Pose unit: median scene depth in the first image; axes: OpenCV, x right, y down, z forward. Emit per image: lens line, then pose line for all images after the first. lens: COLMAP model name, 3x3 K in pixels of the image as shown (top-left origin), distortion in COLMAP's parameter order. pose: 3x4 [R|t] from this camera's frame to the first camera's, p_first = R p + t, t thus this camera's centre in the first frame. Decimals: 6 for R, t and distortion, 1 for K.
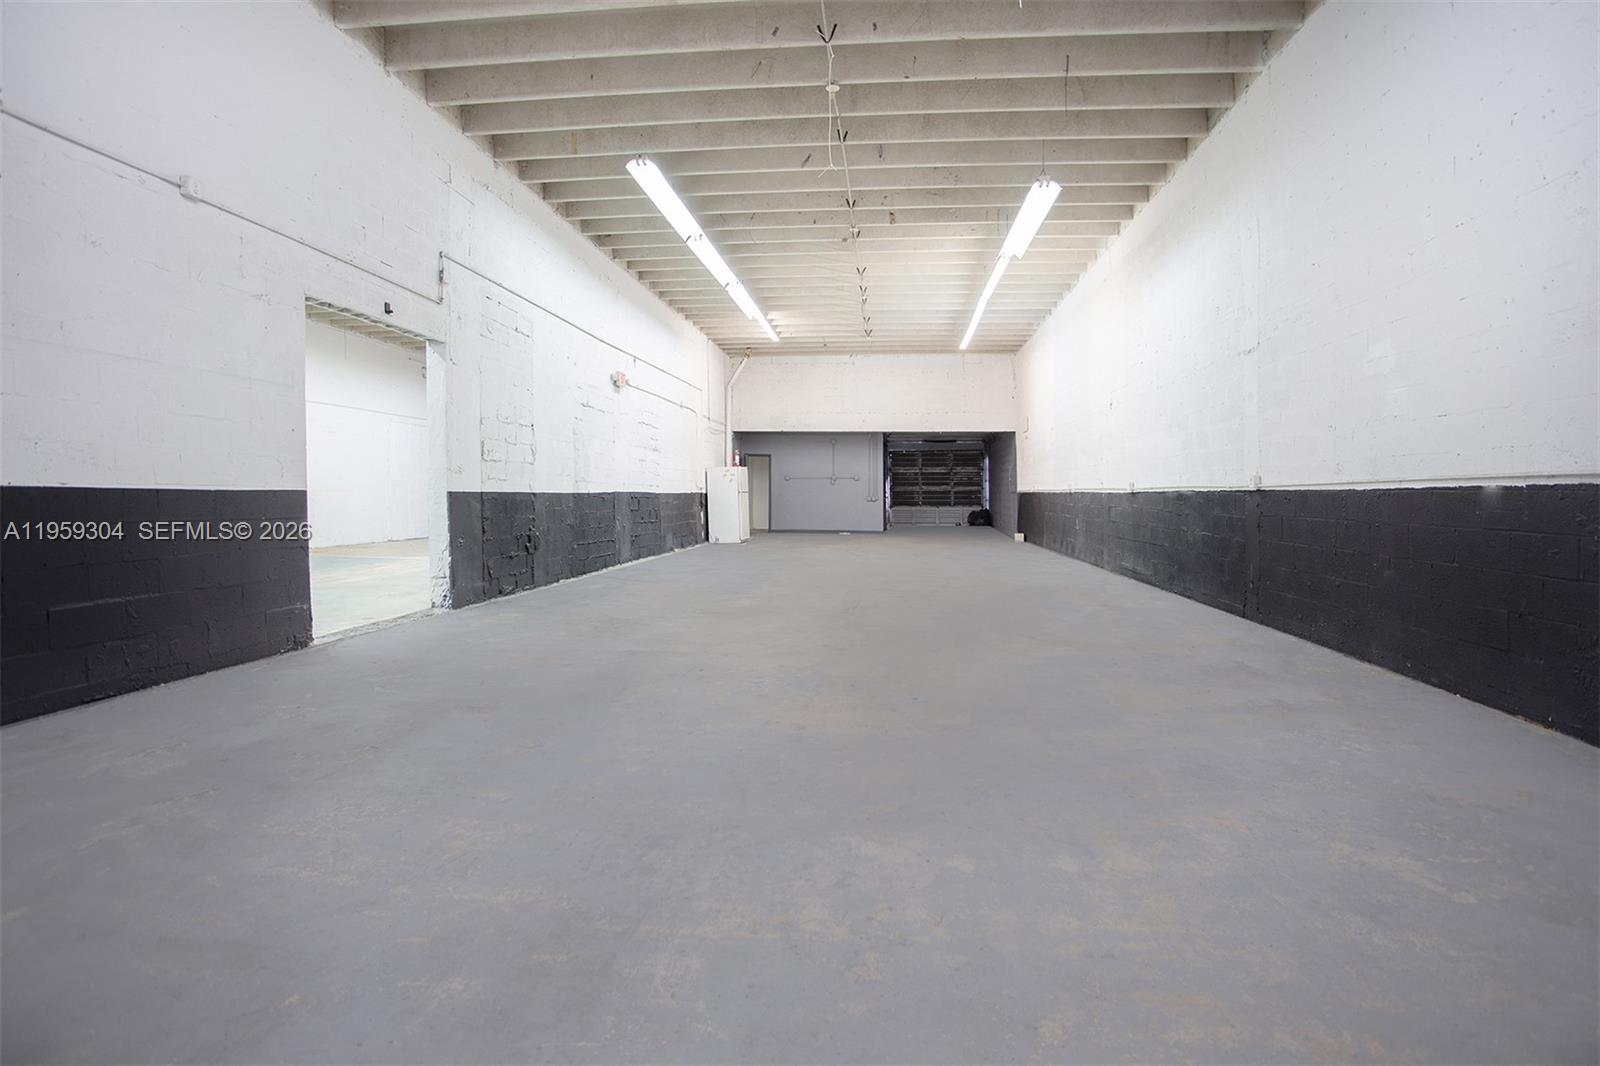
lens RADIAL K [[828.3, 0, 823.2], [0, 828.3, 535.0], [0, 0, 1]] dist [-0.004878, 0.000510]
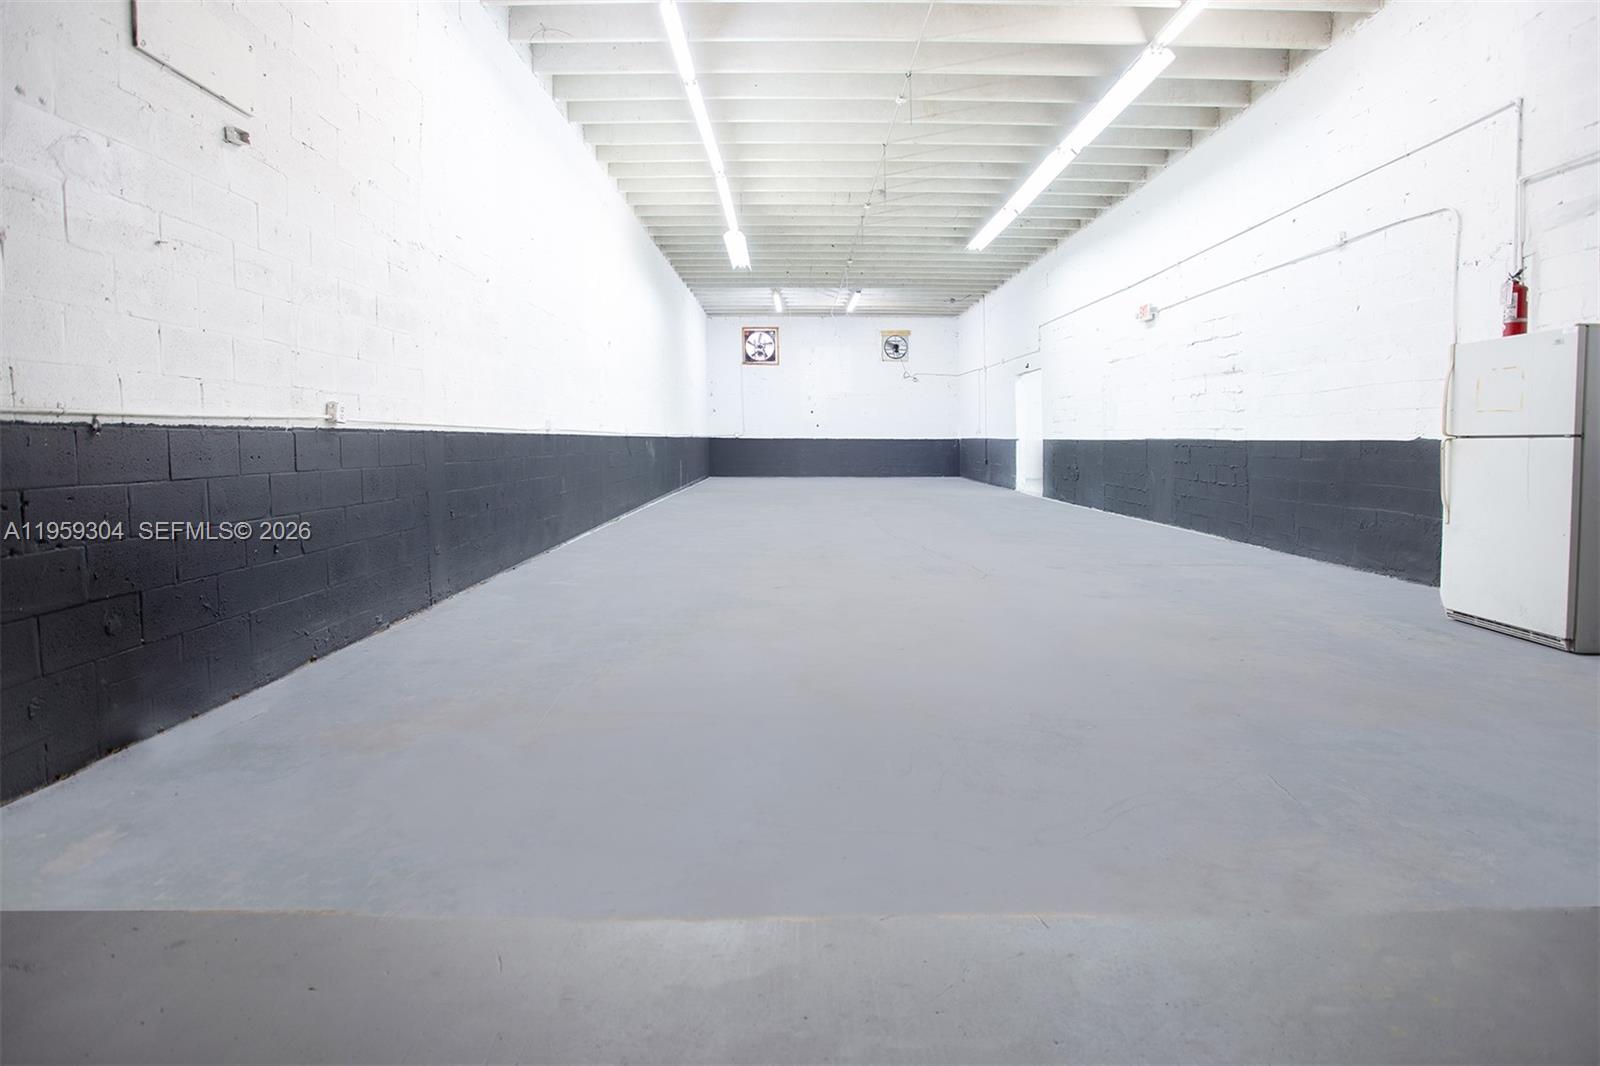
lens RADIAL K [[814.4, 0, 800.3], [0, 814.4, 512.0], [0, 0, 1]] dist [-0.072438, 0.078187]
pose [[-0.995134, 0.005032, -0.098401, 0.128942], [-0.008513, 0.990570, 0.136745, -0.055264], [0.098161, 0.136918, -0.985707, 1.126088]]
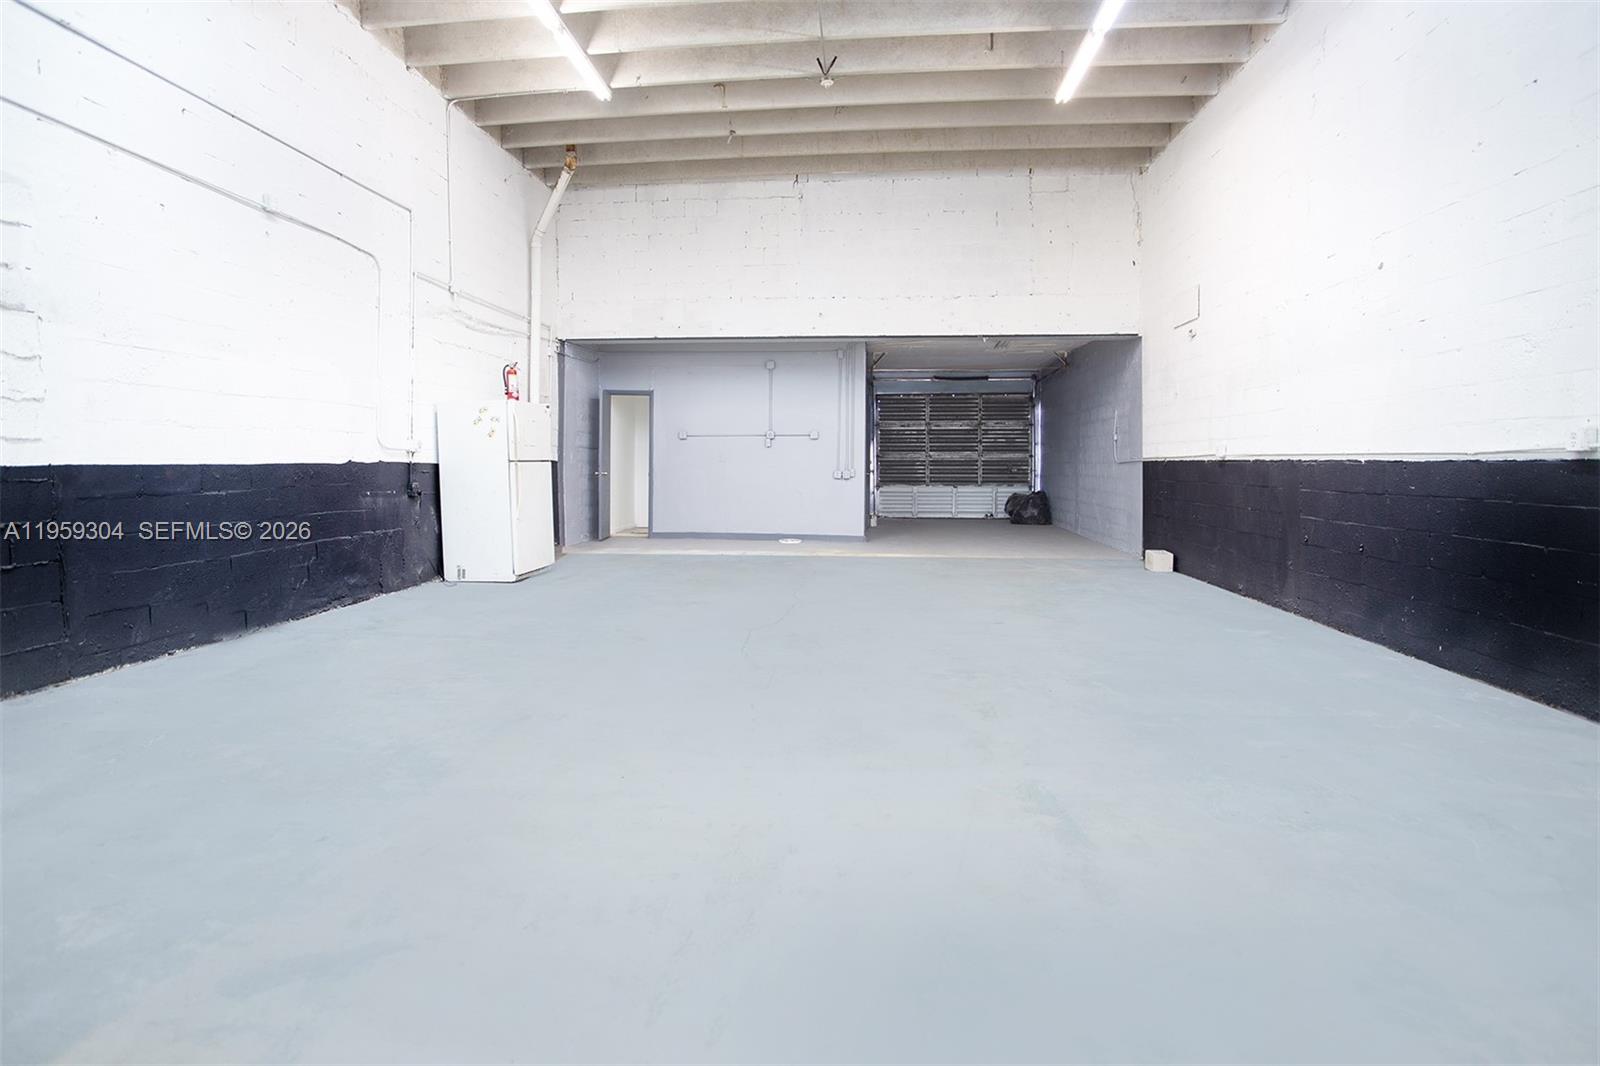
lens RADIAL K [[800.4, 0, 794.6], [0, 800.4, 533.7], [0, 0, 1]] dist [-0.001221, -0.000061]
pose [[0.999683, 0.003279, -0.024971, 0.046141], [-0.002353, 0.999311, 0.037030, -0.027535], [0.025075, -0.036960, 0.999002, 0.539513]]
